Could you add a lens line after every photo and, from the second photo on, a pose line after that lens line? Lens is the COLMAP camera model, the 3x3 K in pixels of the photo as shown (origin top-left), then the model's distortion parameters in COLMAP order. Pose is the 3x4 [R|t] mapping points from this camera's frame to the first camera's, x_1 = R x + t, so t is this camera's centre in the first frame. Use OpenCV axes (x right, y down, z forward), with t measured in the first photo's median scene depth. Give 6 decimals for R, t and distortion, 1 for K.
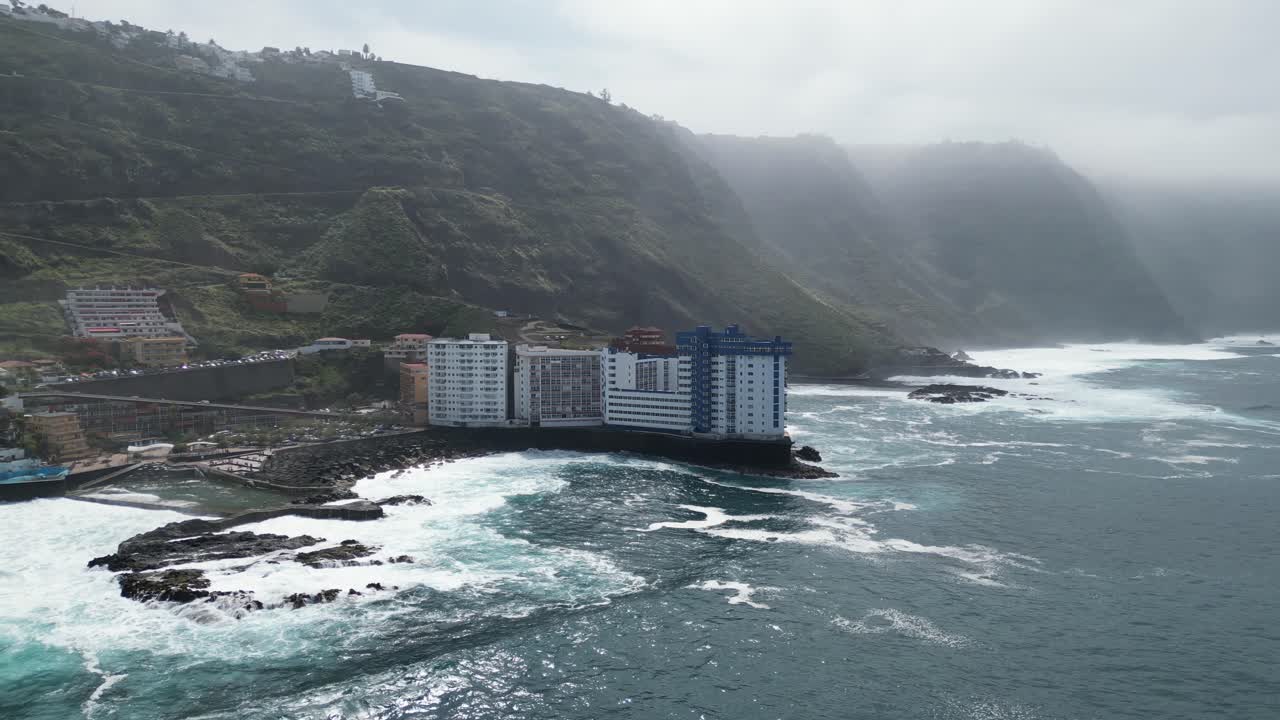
lens RADIAL K [[901.3, 0, 640.0], [0, 901.3, 360.0], [0, 0, 1]] dist [0.032308, -0.052818]
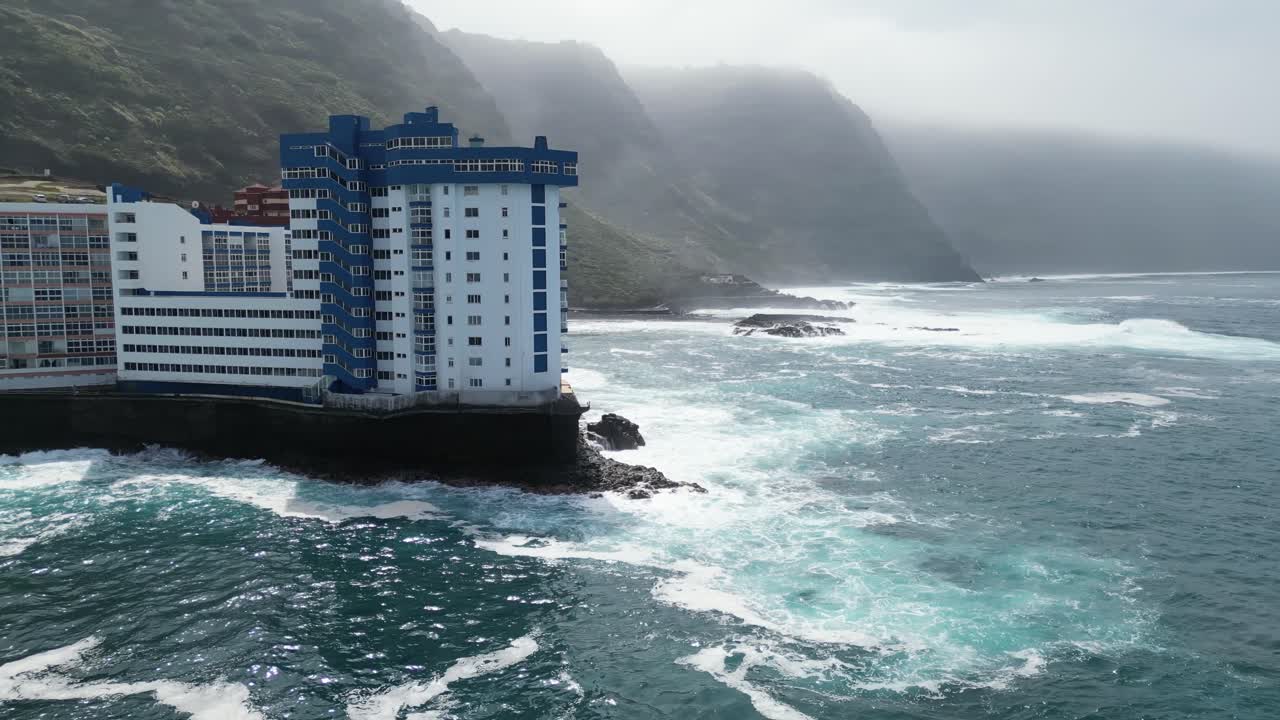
lens RADIAL K [[901.3, 0, 640.0], [0, 901.3, 360.0], [0, 0, 1]] dist [0.032308, -0.052818]
pose [[0.966975, -0.027400, 0.253394, 0.087017], [0.015805, 0.998737, 0.047683, 0.048170], [-0.254380, -0.042103, 0.966187, 0.571005]]
